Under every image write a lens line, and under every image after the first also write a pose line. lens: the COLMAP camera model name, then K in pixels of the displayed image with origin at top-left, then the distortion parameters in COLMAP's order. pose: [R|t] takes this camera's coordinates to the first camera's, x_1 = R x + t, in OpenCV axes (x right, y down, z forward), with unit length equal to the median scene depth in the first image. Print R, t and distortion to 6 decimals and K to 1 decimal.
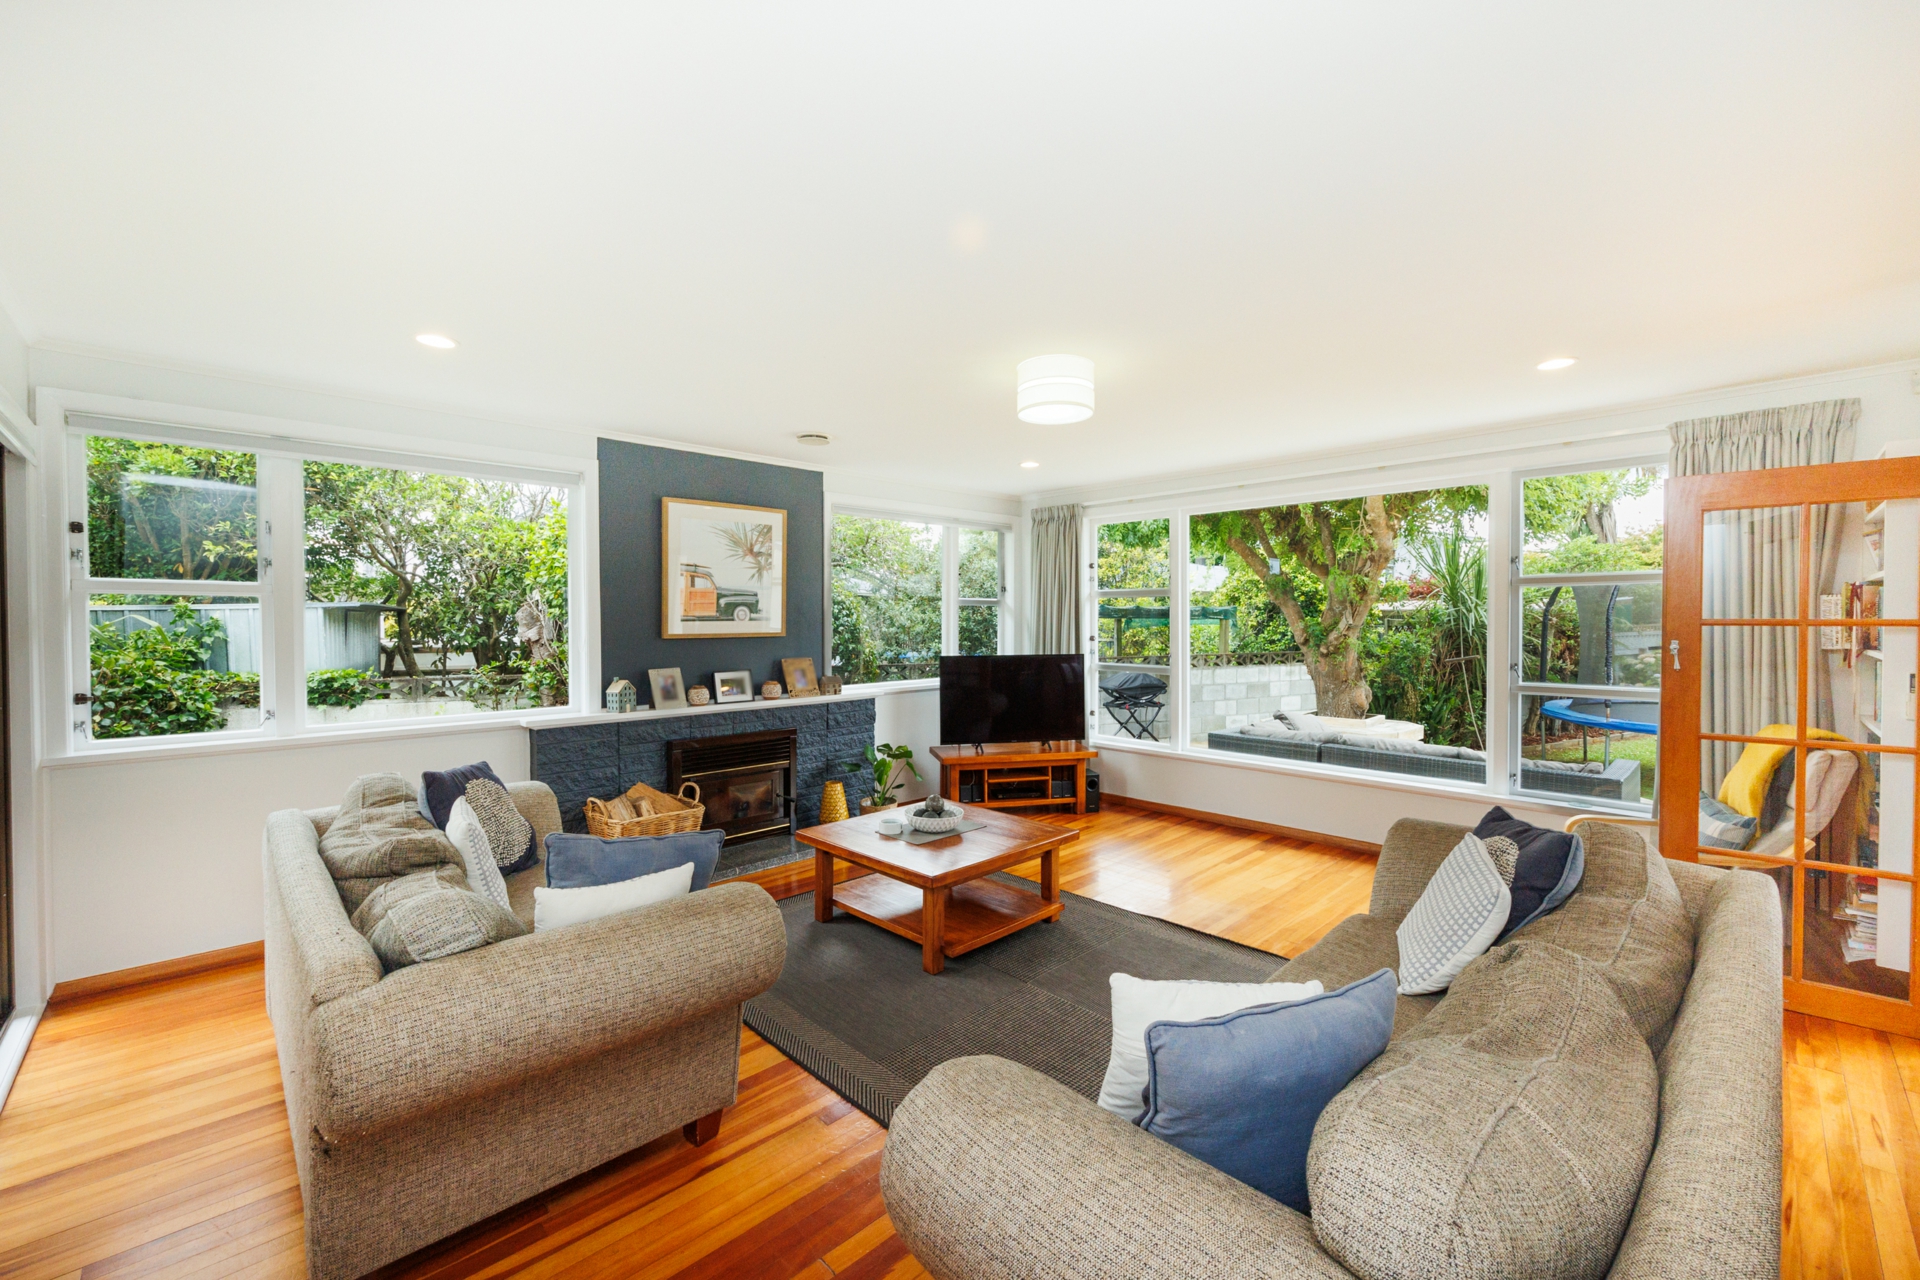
lens RADIAL K [[779.3, 0, 992.4], [0, 779.3, 625.8], [0, 0, 1]] dist [-0.000985, -0.000050]
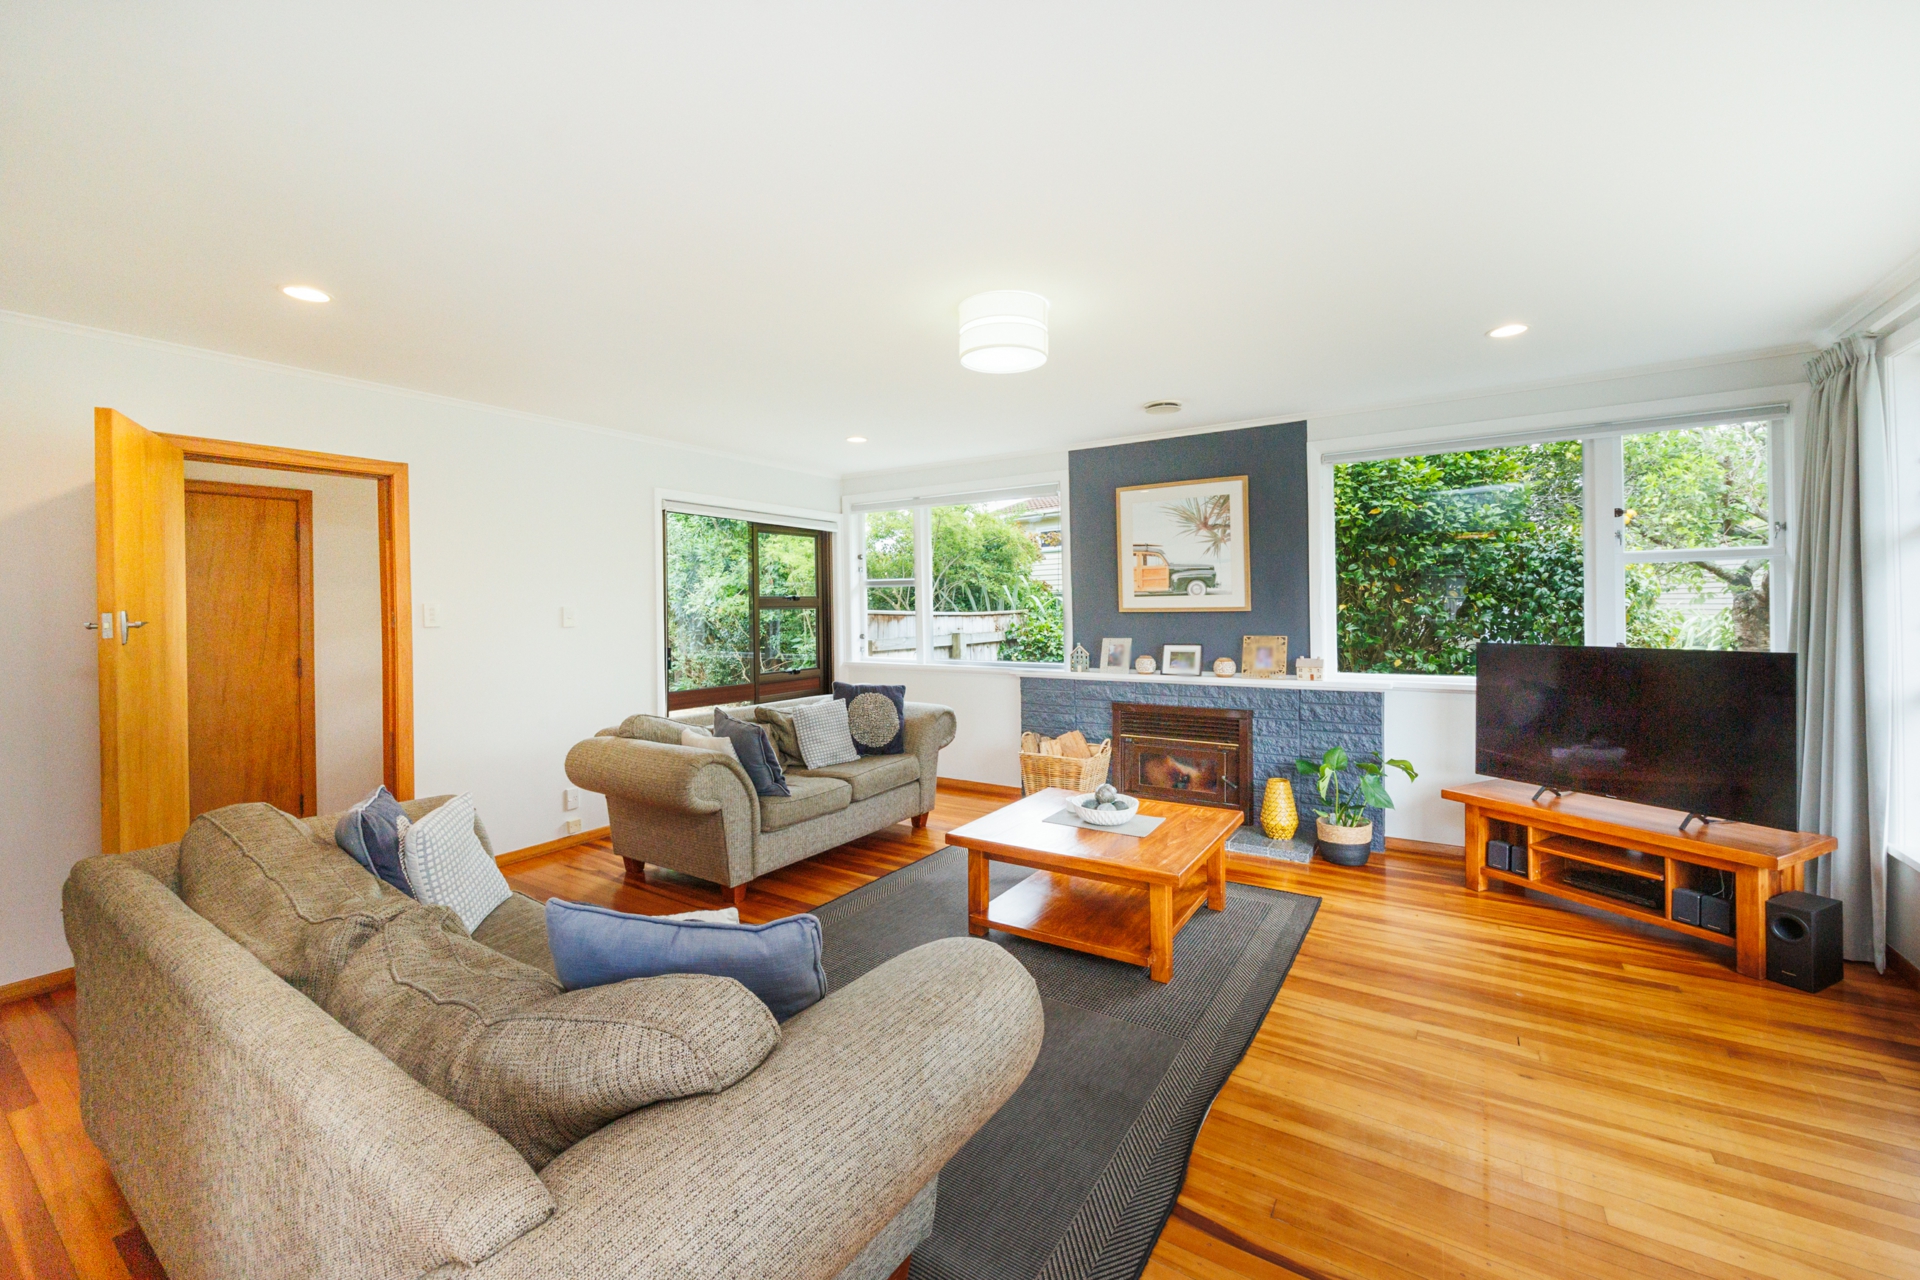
lens RADIAL K [[784.2, 0, 939.6], [0, 784.2, 605.9], [0, 0, 1]] dist [-0.000432, -0.000019]
pose [[0.182855, -0.002419, -0.983137, 0.589441], [0.000755, 0.999997, -0.002320, 0.008985], [0.983140, -0.000319, 0.182856, 0.474546]]
